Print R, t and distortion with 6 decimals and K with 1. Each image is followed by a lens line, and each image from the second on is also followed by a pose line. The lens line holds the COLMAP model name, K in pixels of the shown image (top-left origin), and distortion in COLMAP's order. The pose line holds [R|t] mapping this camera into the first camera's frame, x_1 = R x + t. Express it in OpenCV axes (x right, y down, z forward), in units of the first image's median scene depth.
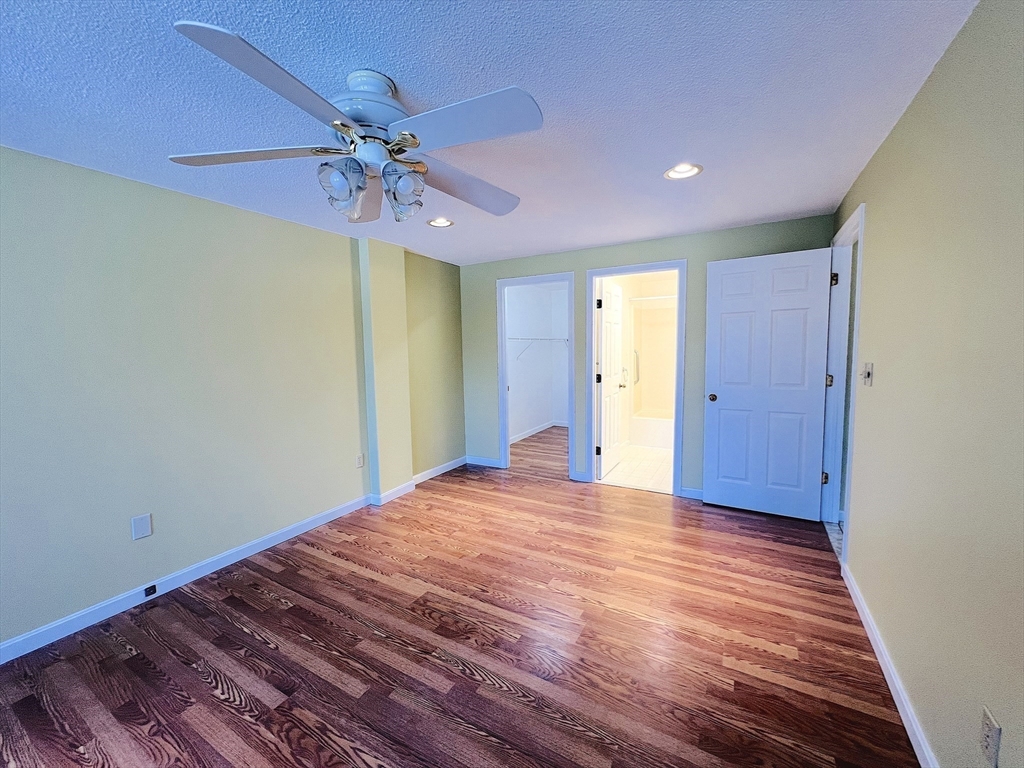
lens RADIAL K [[410.8, 0, 511.9], [0, 410.8, 383.0], [0, 0, 1]] dist [-0.002864, 0.000415]
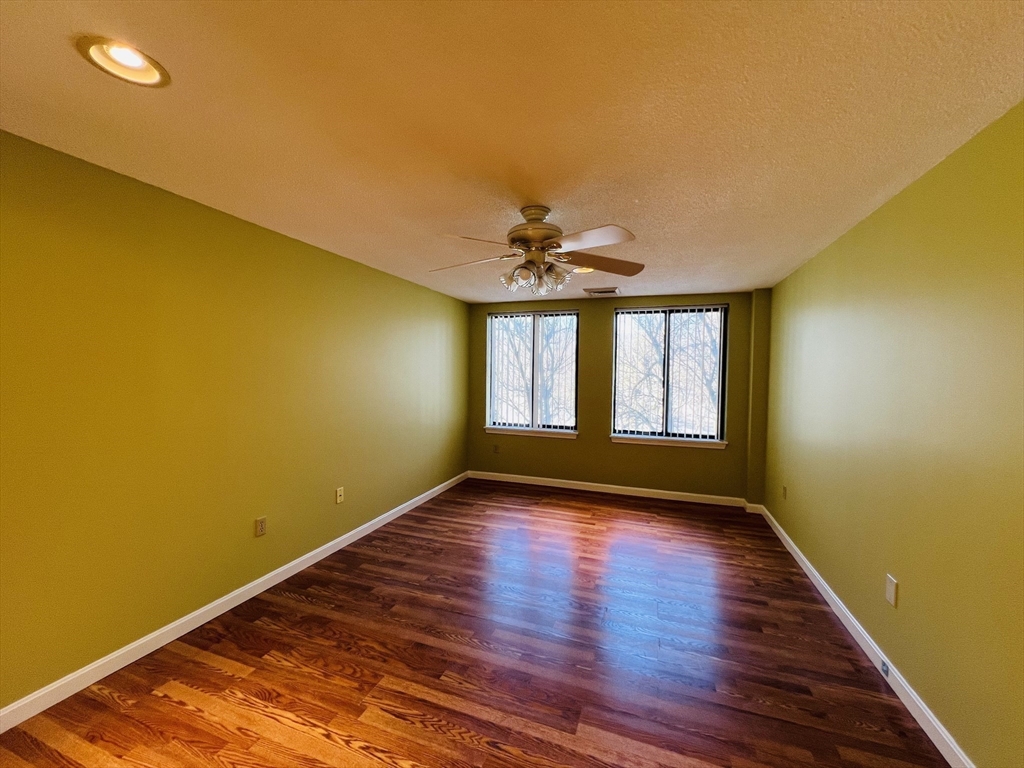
lens RADIAL K [[410.8, 0, 510.7], [0, 410.8, 380.1], [0, 0, 1]] dist [-0.002864, 0.000415]
pose [[-0.984510, 0.009208, -0.175089, 0.019455], [-0.011273, 0.993230, 0.115620, -0.185332], [0.174968, 0.115803, -0.977740, 1.781642]]
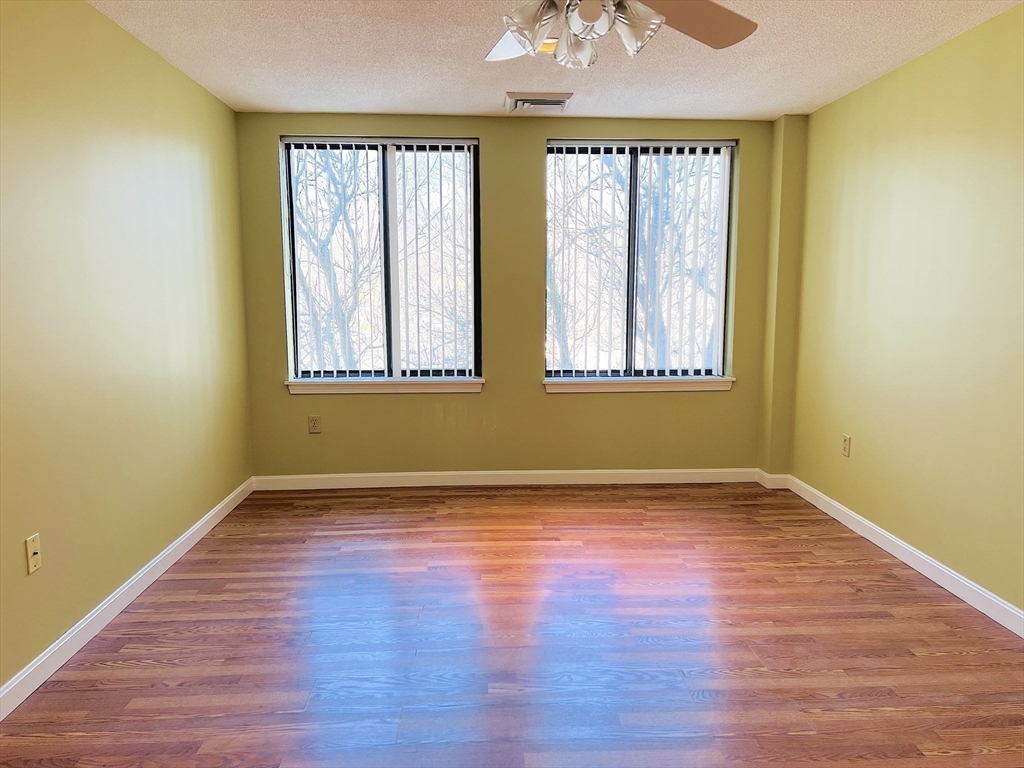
lens RADIAL K [[760.0, 0, 512.2], [0, 760.0, 382.1], [0, 0, 1]] dist [0.030970, -0.025059]
pose [[-0.840147, 0.084650, -0.535712, 0.384521], [-0.032960, 0.977950, 0.206220, -0.086674], [0.541356, 0.190912, -0.818832, 1.503170]]
